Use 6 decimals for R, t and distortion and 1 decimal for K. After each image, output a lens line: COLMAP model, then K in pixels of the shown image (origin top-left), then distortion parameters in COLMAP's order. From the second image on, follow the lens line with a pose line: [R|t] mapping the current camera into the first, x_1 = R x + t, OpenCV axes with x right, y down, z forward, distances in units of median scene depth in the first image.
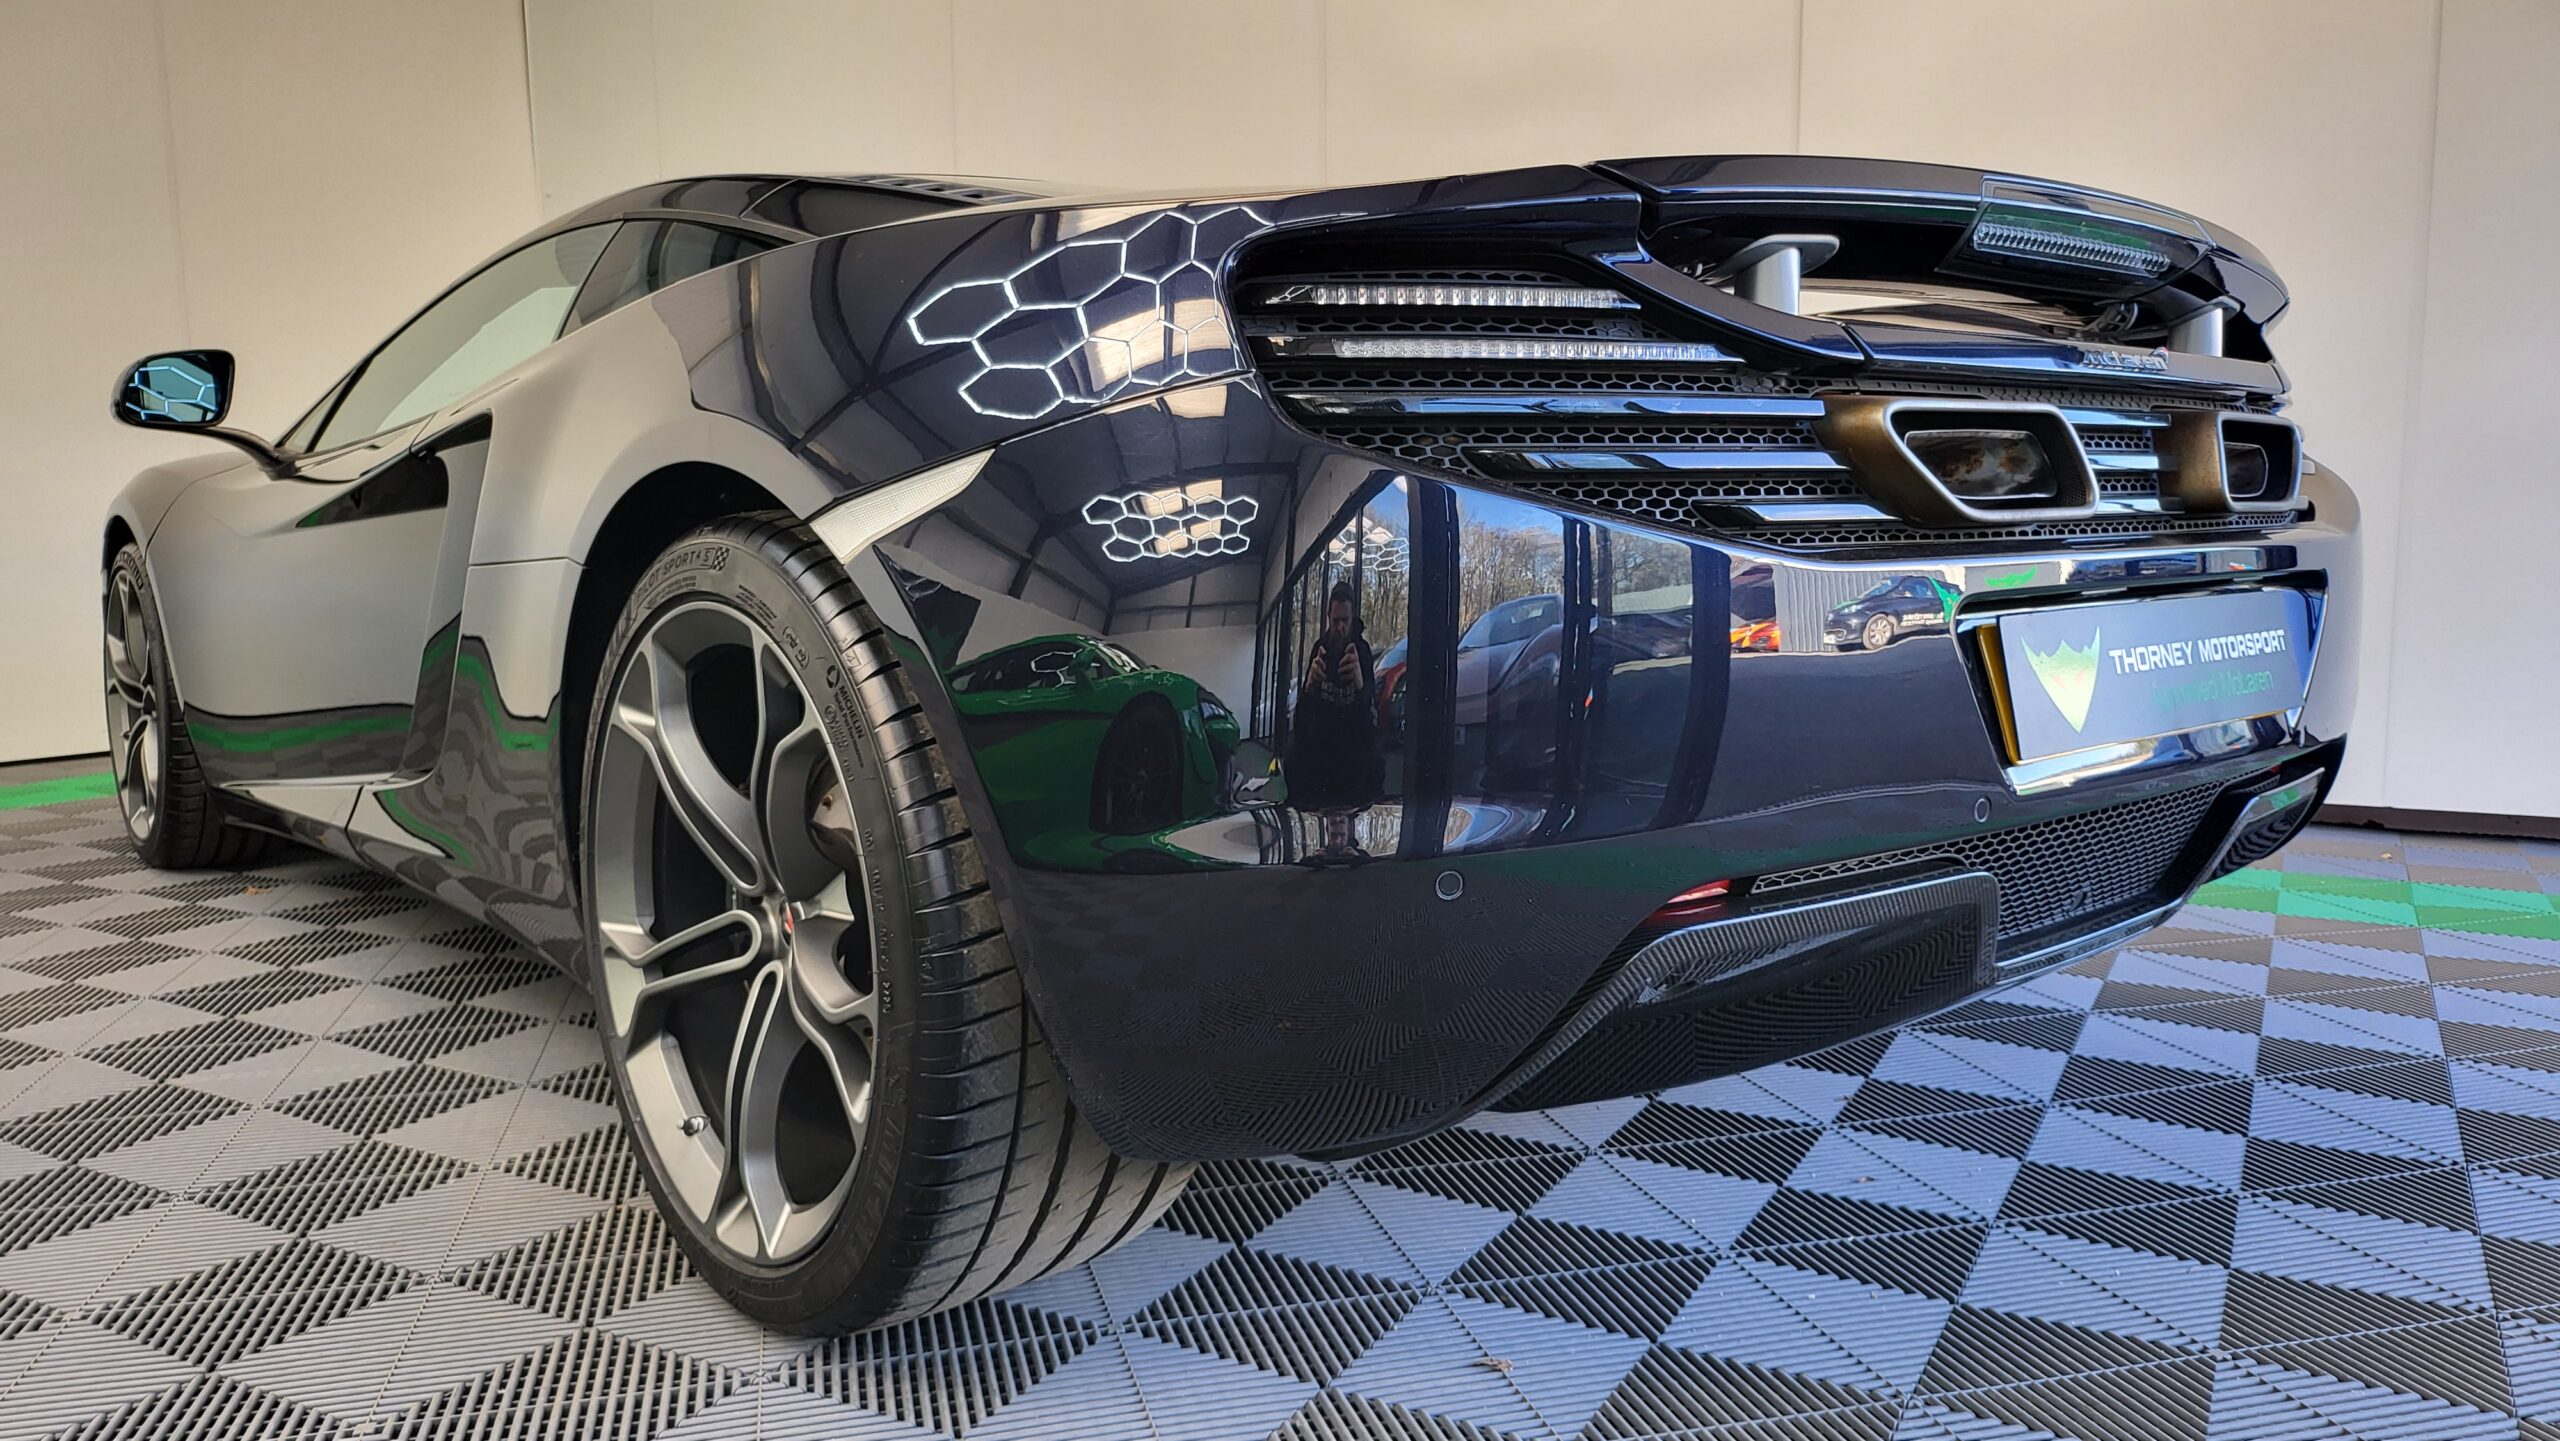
lens RADIAL K [[1777.2, 0, 1271.6], [0, 1777.2, 705.6], [0, 0, 1]] dist [0.056417, -0.053180]
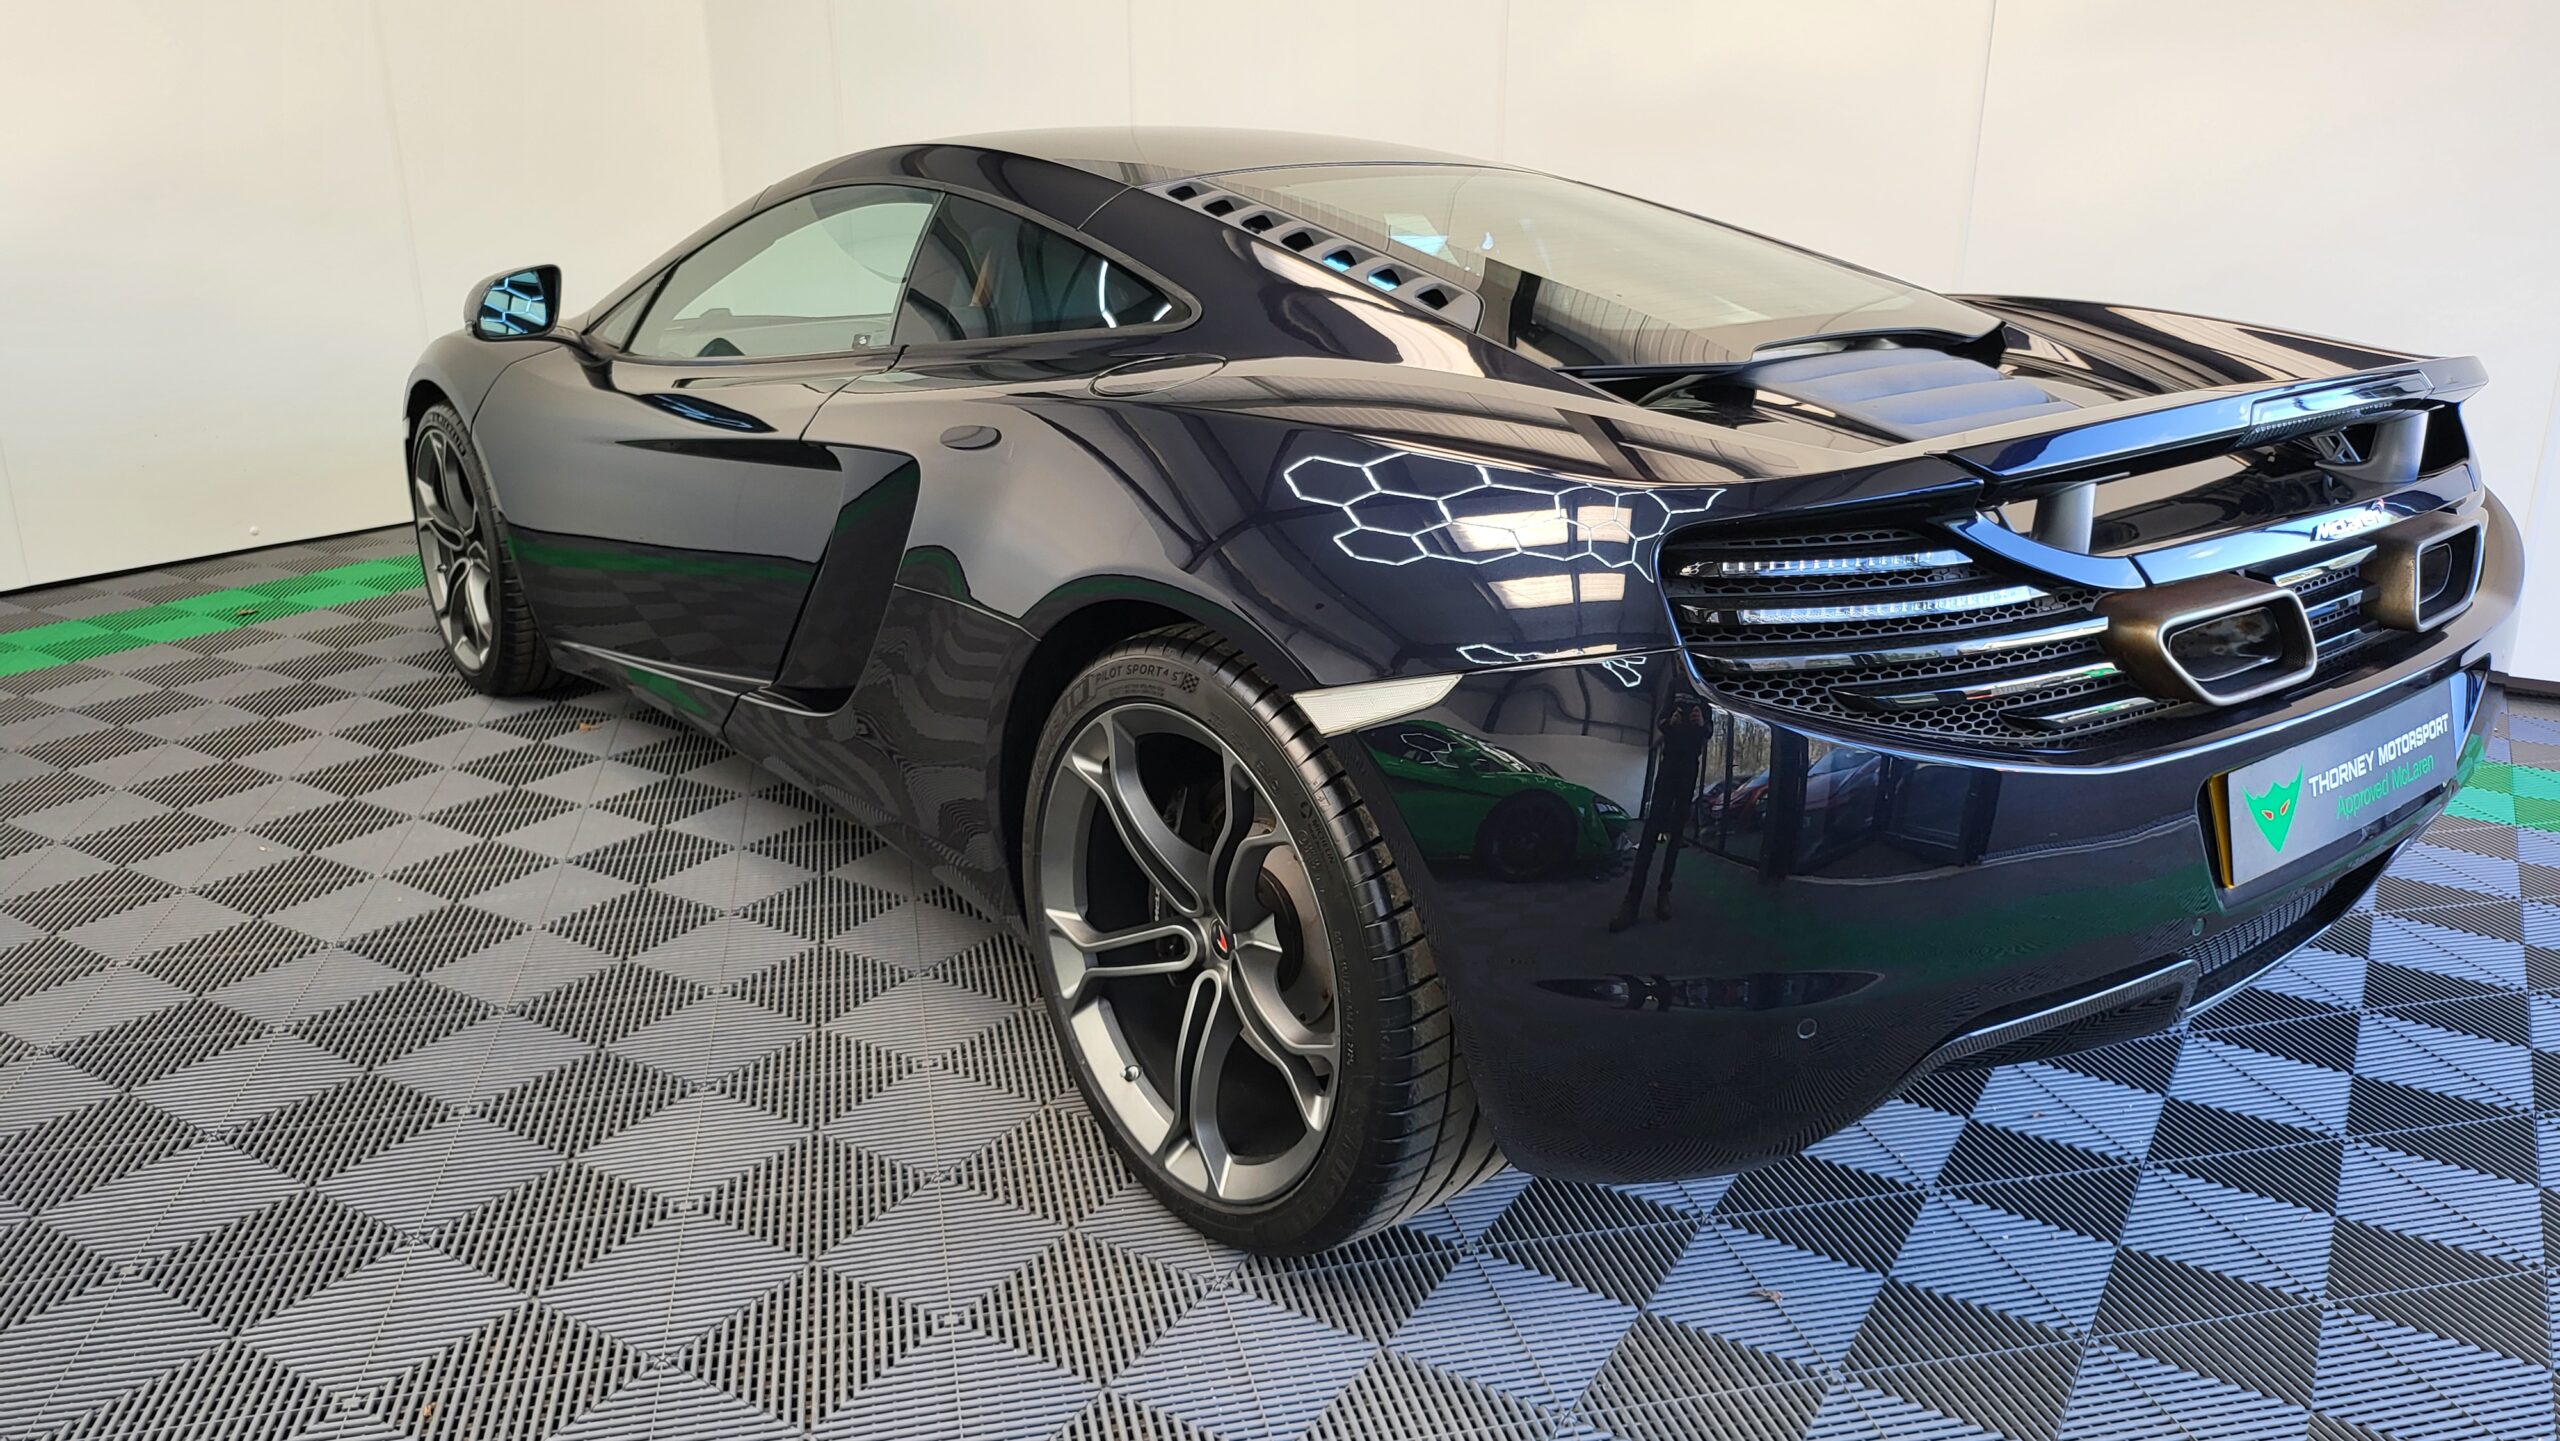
lens RADIAL K [[1777.2, 0, 1271.6], [0, 1777.2, 705.6], [0, 0, 1]] dist [0.056417, -0.053180]
pose [[0.999188, 0.024107, -0.032293, -0.195221], [-0.017690, 0.982389, 0.186007, -0.279544], [0.036209, -0.185285, 0.982018, -0.219168]]
